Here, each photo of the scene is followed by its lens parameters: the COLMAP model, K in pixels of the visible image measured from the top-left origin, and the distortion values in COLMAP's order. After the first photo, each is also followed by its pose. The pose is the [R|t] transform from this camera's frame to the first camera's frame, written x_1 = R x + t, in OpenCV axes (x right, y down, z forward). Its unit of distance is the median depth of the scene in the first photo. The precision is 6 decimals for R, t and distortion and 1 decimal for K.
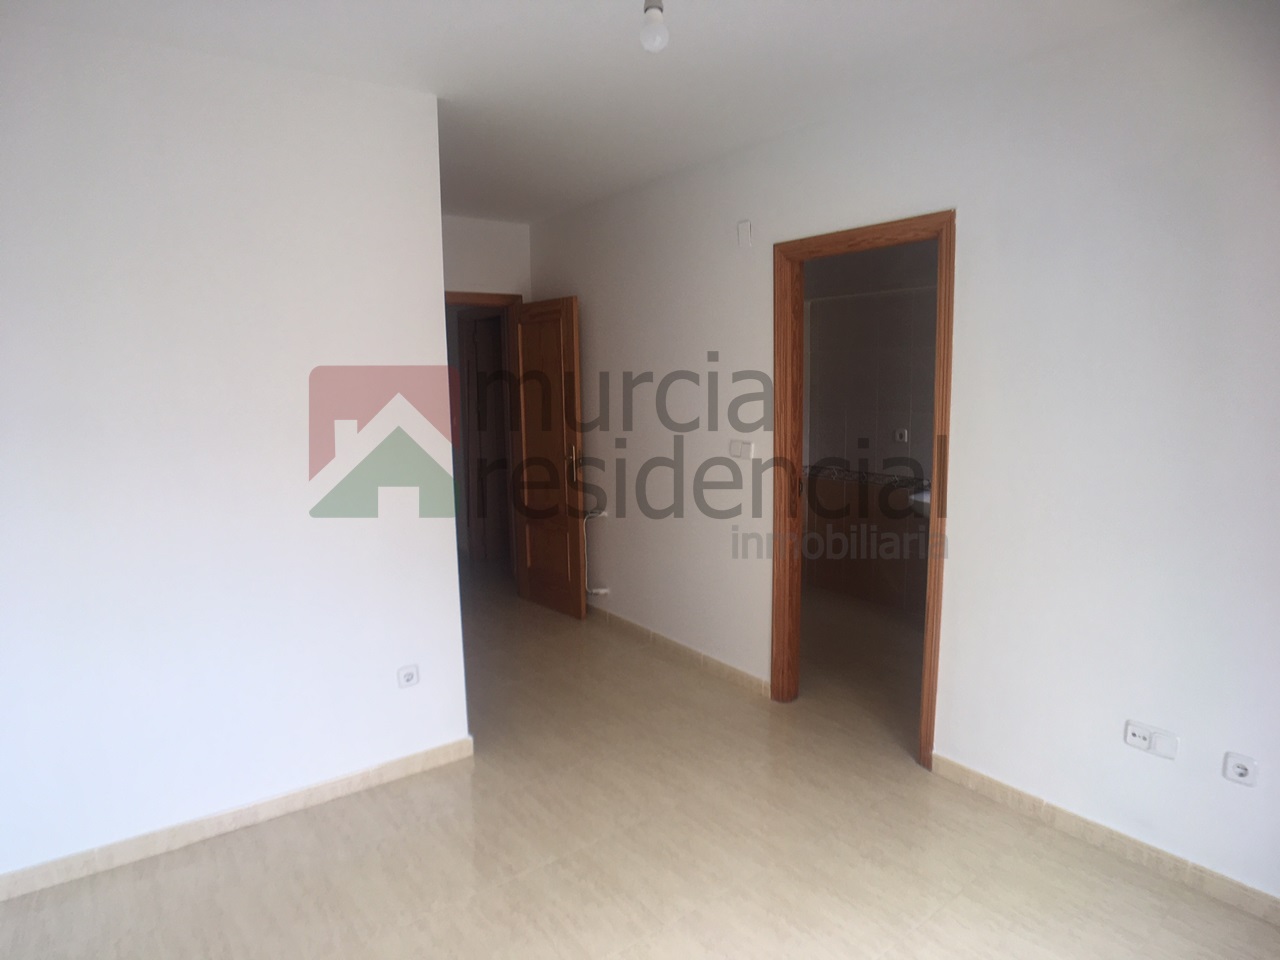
lens RADIAL K [[728.2, 0, 640.0], [0, 728.2, 480.0], [0, 0, 1]] dist [-0.071630, 0.003569]
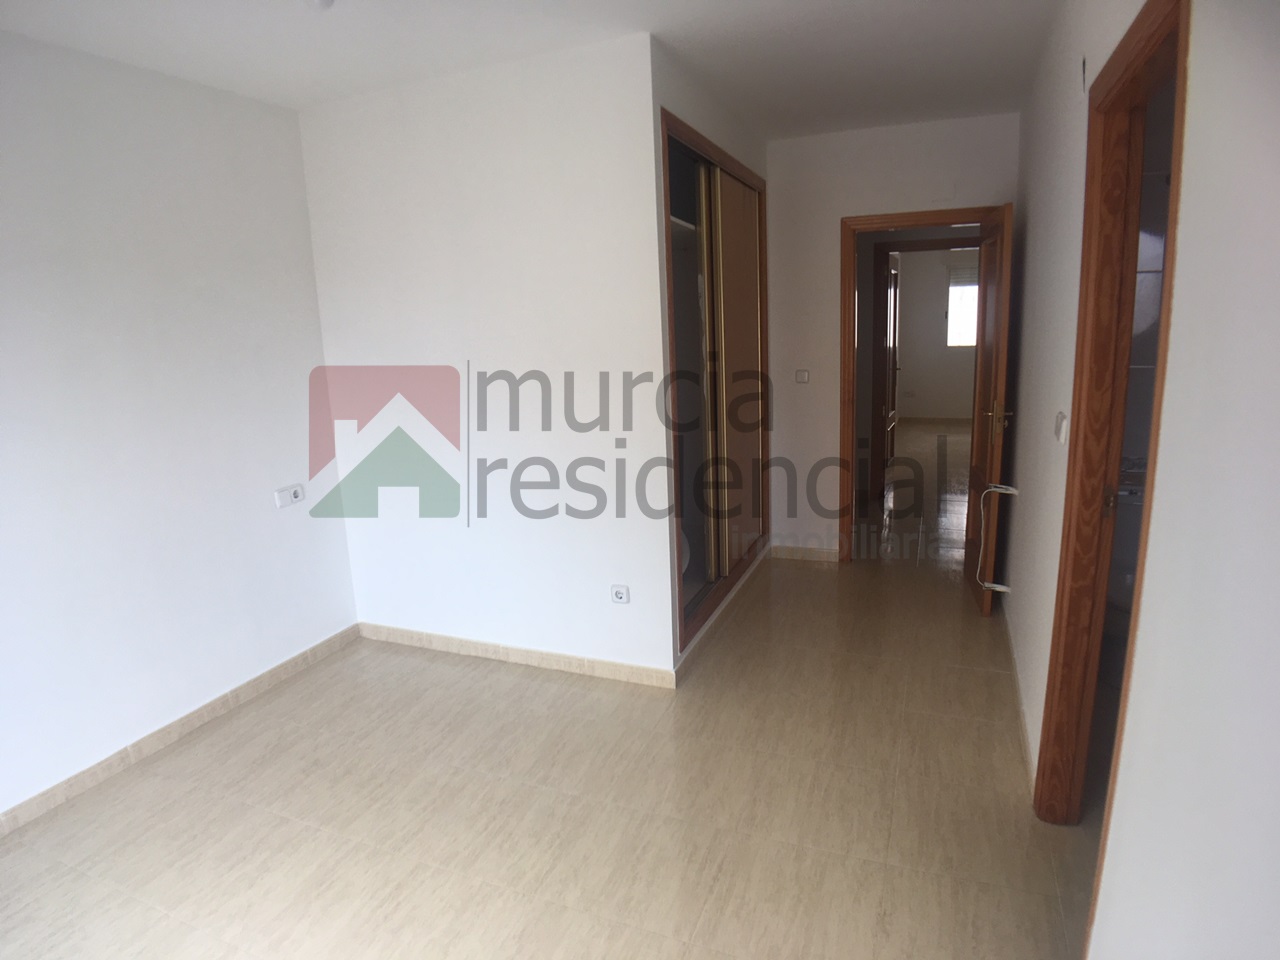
lens RADIAL K [[728.2, 0, 640.0], [0, 728.2, 480.0], [0, 0, 1]] dist [-0.071630, 0.003569]
pose [[0.515854, 0.176874, -0.838218, 0.628162], [-0.089471, 0.984226, 0.152622, -0.077164], [0.851992, -0.003735, 0.523542, 0.459270]]
